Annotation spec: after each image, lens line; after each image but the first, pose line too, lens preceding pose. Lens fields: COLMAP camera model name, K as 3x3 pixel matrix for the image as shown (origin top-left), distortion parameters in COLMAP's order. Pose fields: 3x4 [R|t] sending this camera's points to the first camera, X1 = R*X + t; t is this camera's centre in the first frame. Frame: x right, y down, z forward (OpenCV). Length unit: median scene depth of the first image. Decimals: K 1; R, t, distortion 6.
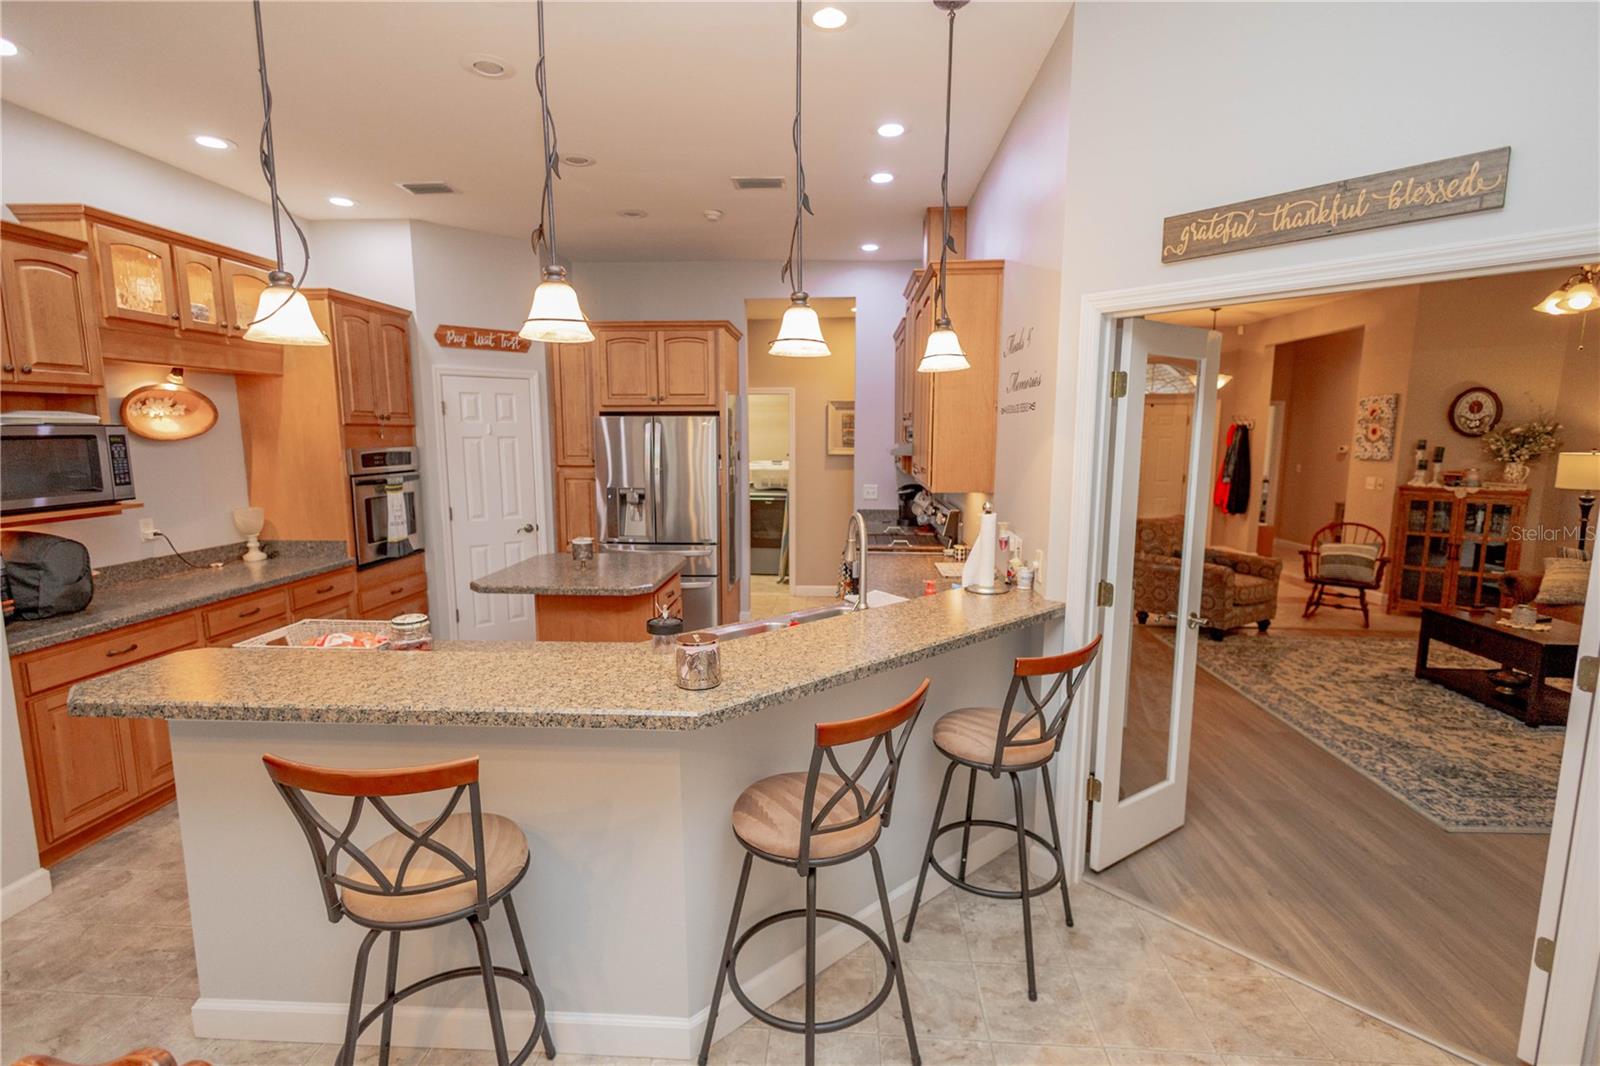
lens RADIAL K [[735.0, 0, 799.4], [0, 735.0, 534.9], [0, 0, 1]] dist [0.014151, -0.005252]
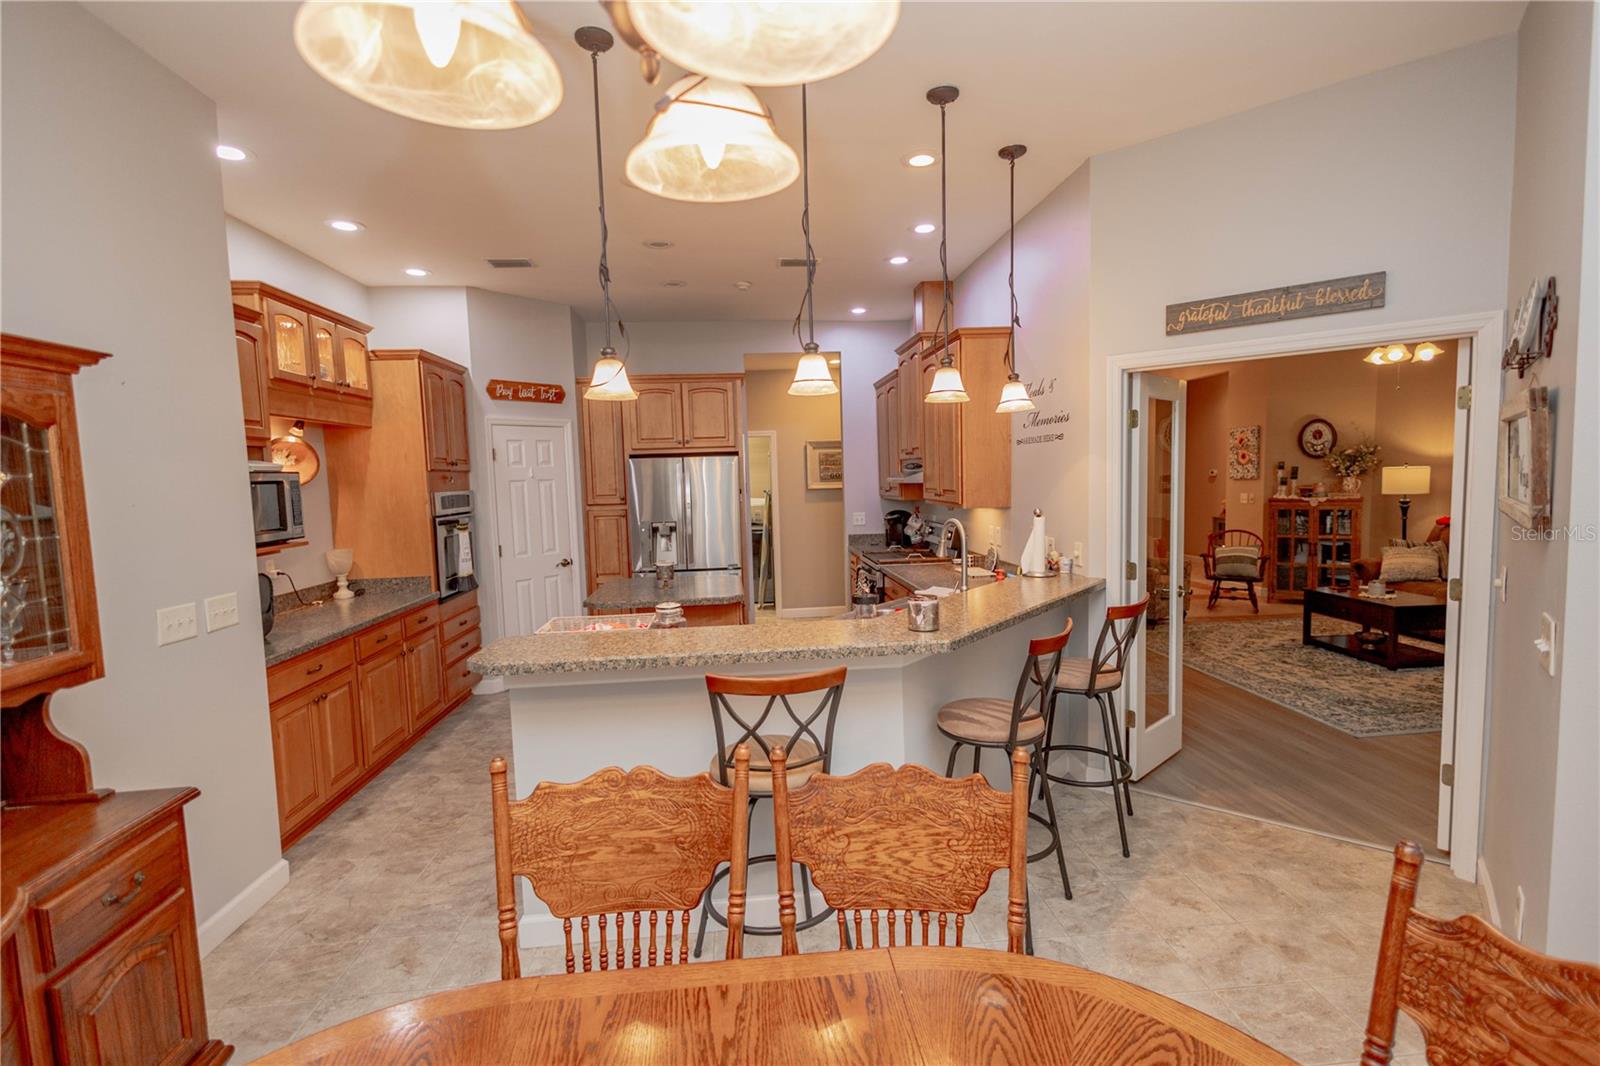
lens RADIAL K [[732.5, 0, 798.9], [0, 732.5, 535.0], [0, 0, 1]] dist [0.010360, -0.000289]
pose [[0.988077, -0.041807, 0.148175, -0.230614], [0.050439, 0.997212, -0.054985, 0.033979], [-0.145464, 0.061803, 0.987431, -0.152930]]
